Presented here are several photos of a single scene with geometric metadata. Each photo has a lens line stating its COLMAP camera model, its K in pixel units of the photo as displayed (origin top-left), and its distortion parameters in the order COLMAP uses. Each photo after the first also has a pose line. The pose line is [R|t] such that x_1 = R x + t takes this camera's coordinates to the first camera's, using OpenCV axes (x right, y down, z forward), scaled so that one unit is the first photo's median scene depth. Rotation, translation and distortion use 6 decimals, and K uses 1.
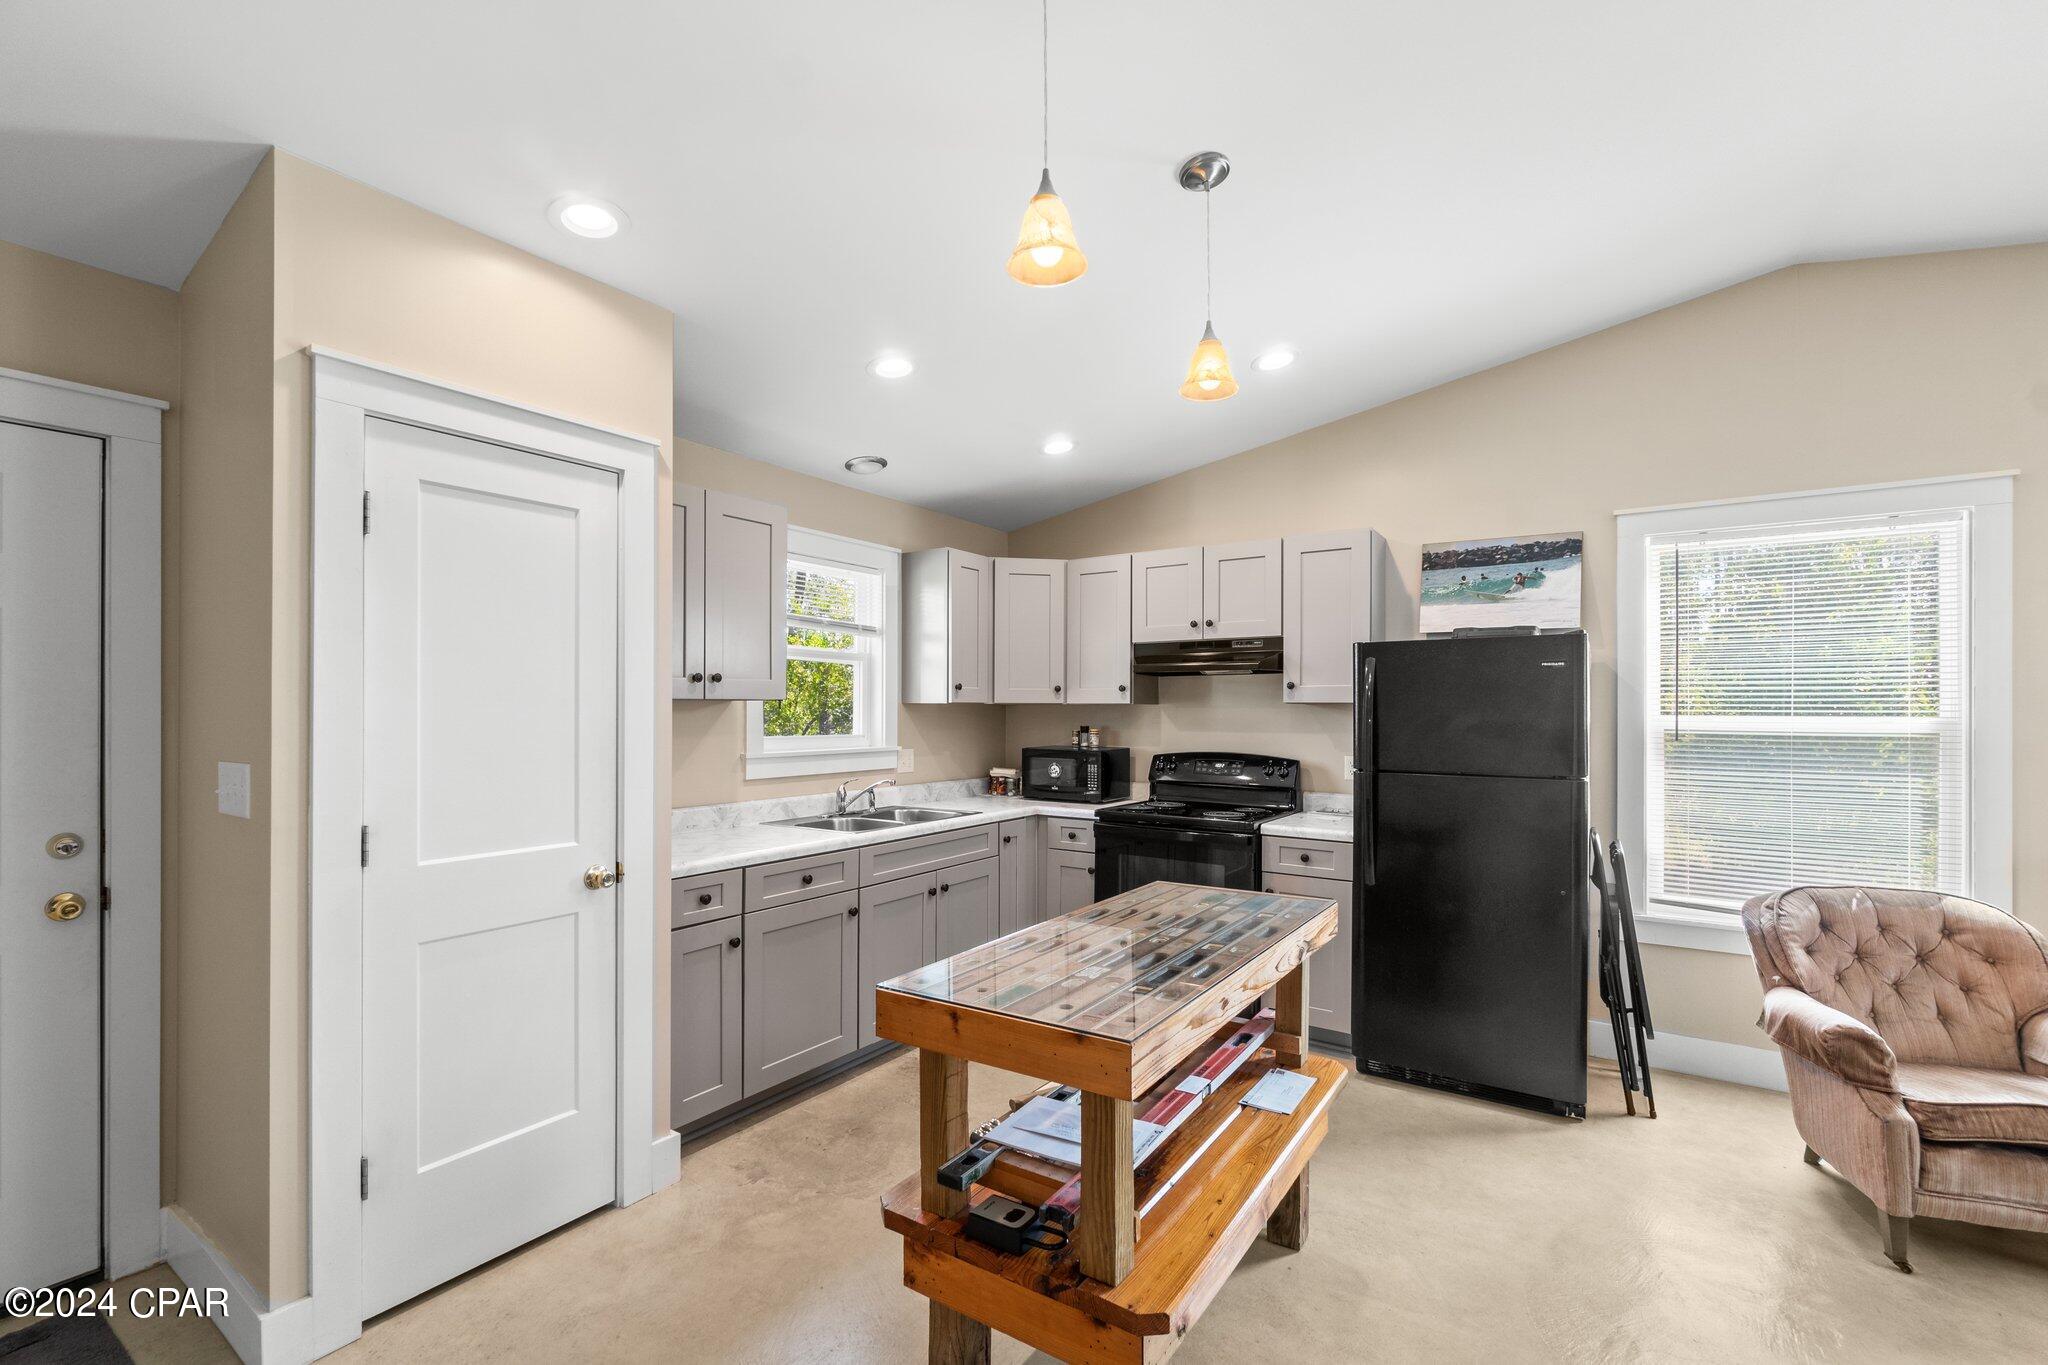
lens RADIAL K [[885.8, 0, 1022.3], [0, 885.8, 705.8], [0, 0, 1]] dist [0.002639, 0.000434]
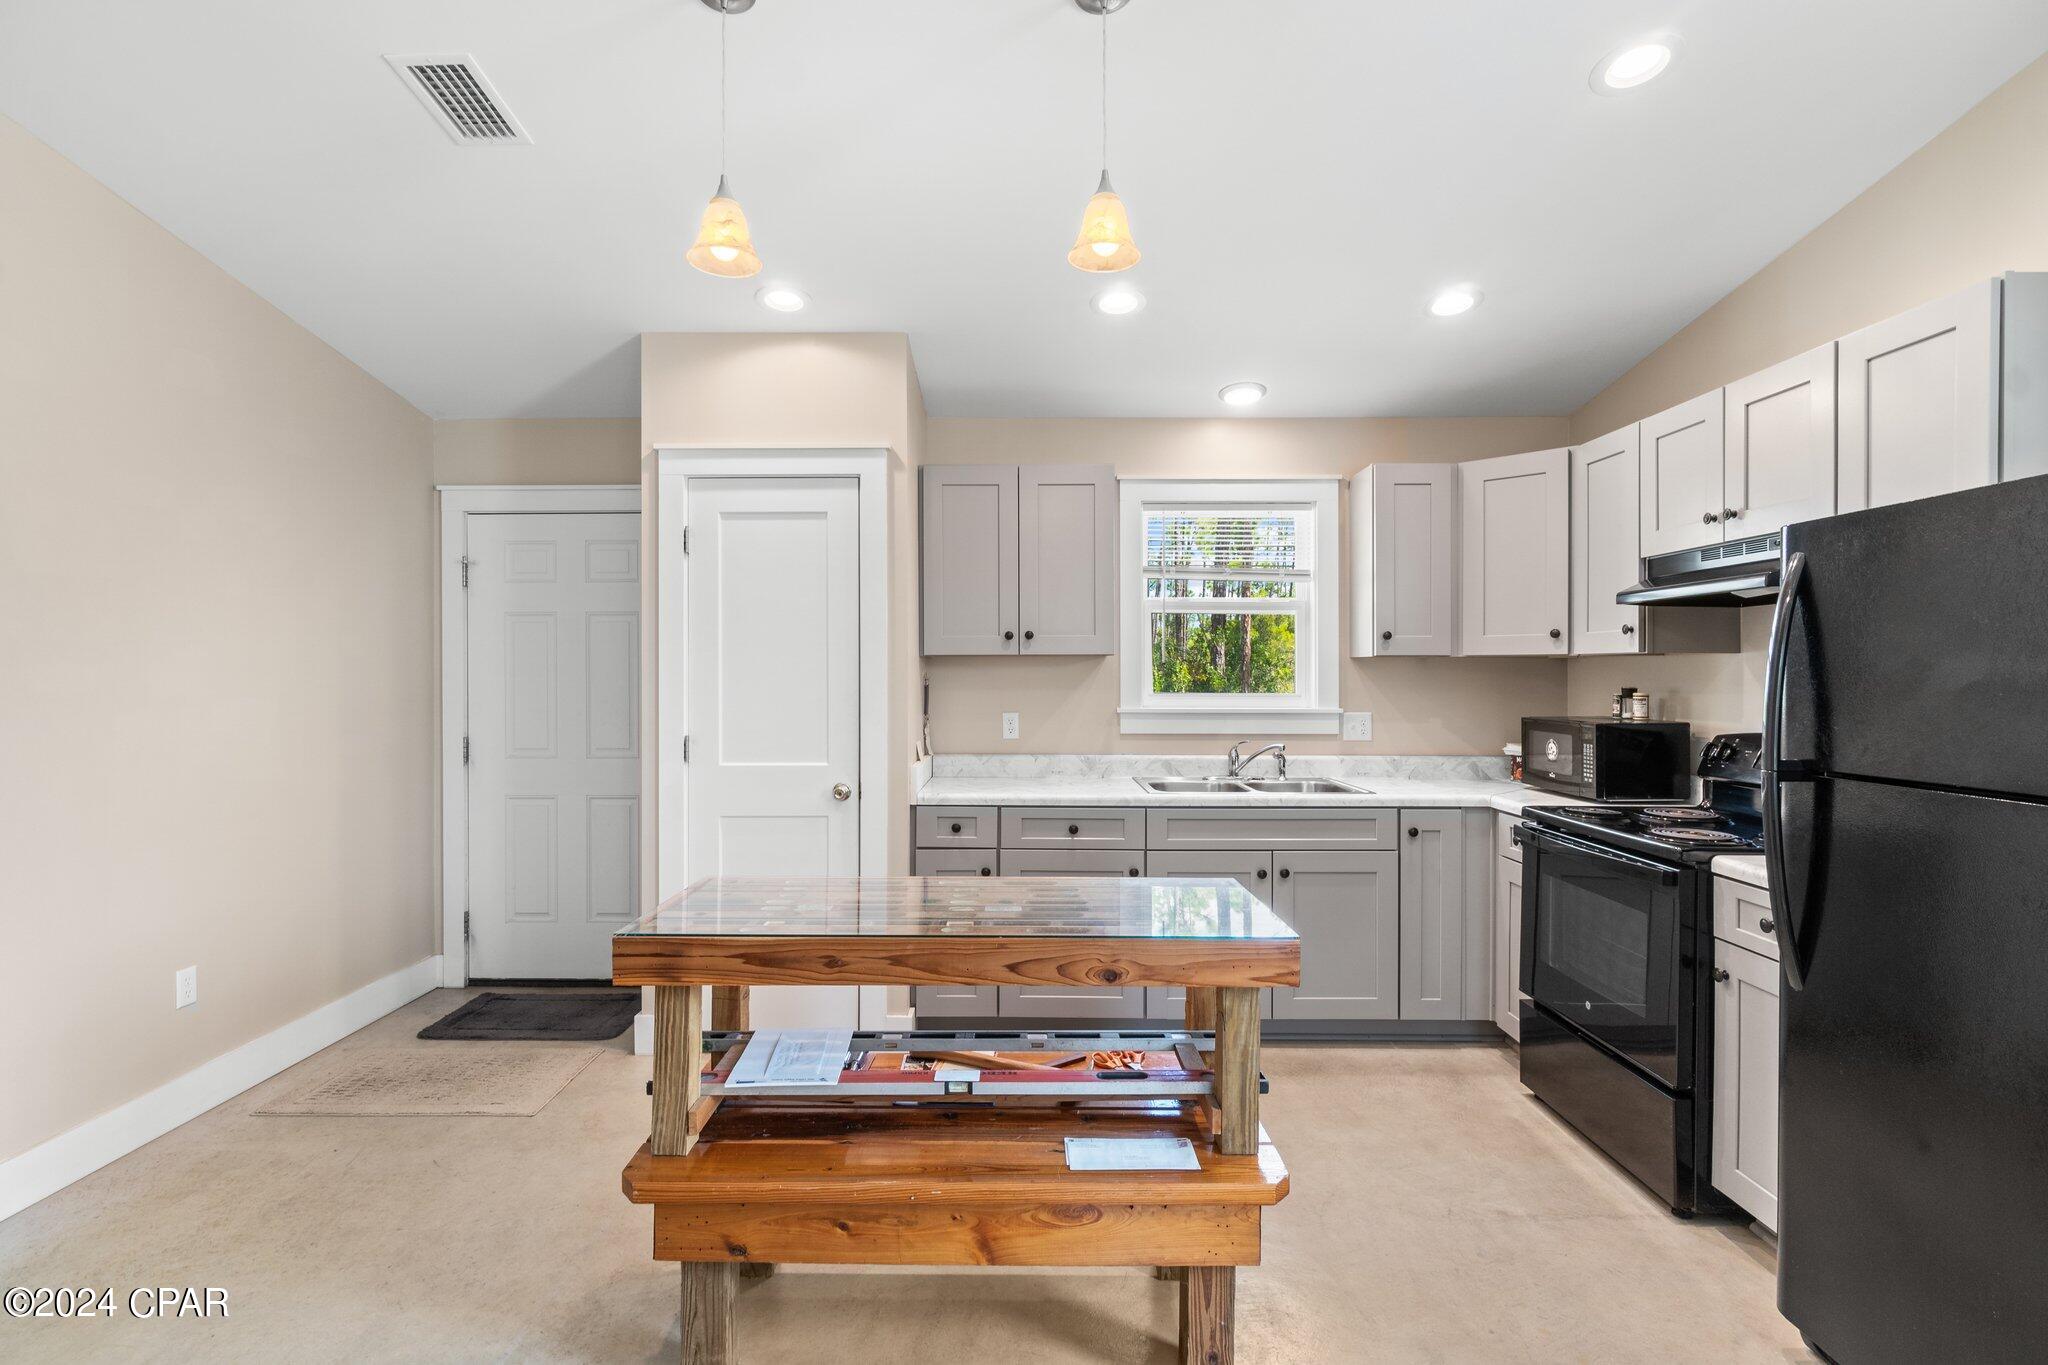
lens RADIAL K [[975.4, 0, 1016.6], [0, 975.4, 671.7], [0, 0, 1]] dist [0.003090, -0.000142]
pose [[0.557348, -0.003910, -0.830269, 0.515215], [0.003240, 0.999992, -0.002535, 0.013252], [0.830272, -0.001277, 0.557356, 0.252197]]
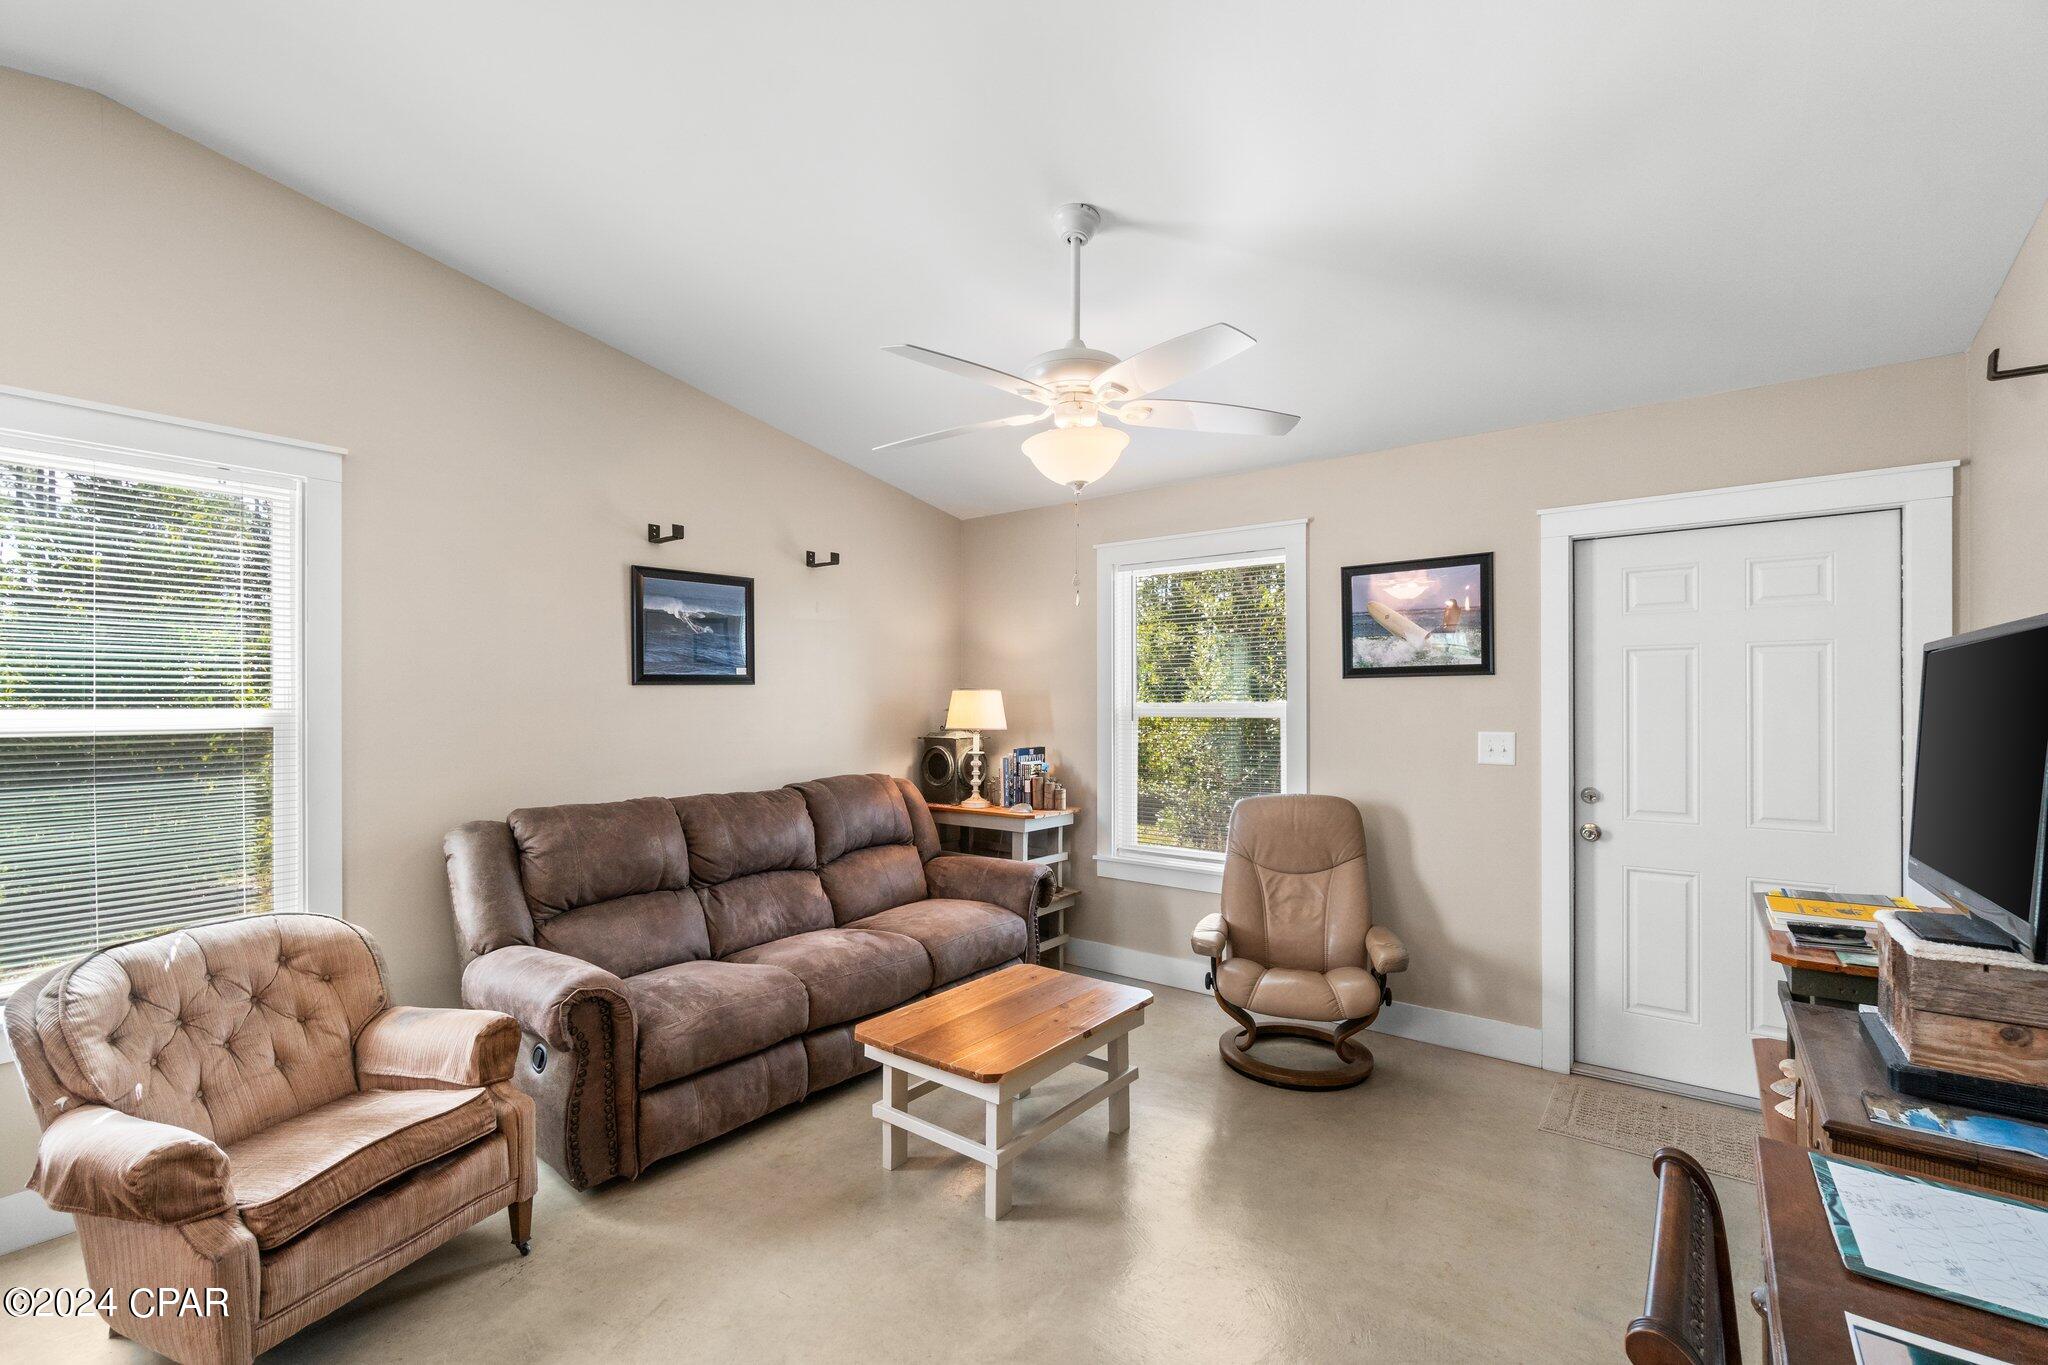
lens RADIAL K [[879.6, 0, 1017.1], [0, 879.6, 701.6], [0, 0, 1]] dist [-0.009083, 0.000040]
pose [[0.057197, -0.003903, 0.998355, 0.162975], [-0.000490, 0.999992, 0.003938, 0.001657], [-0.998363, -0.000714, 0.057195, 0.166621]]
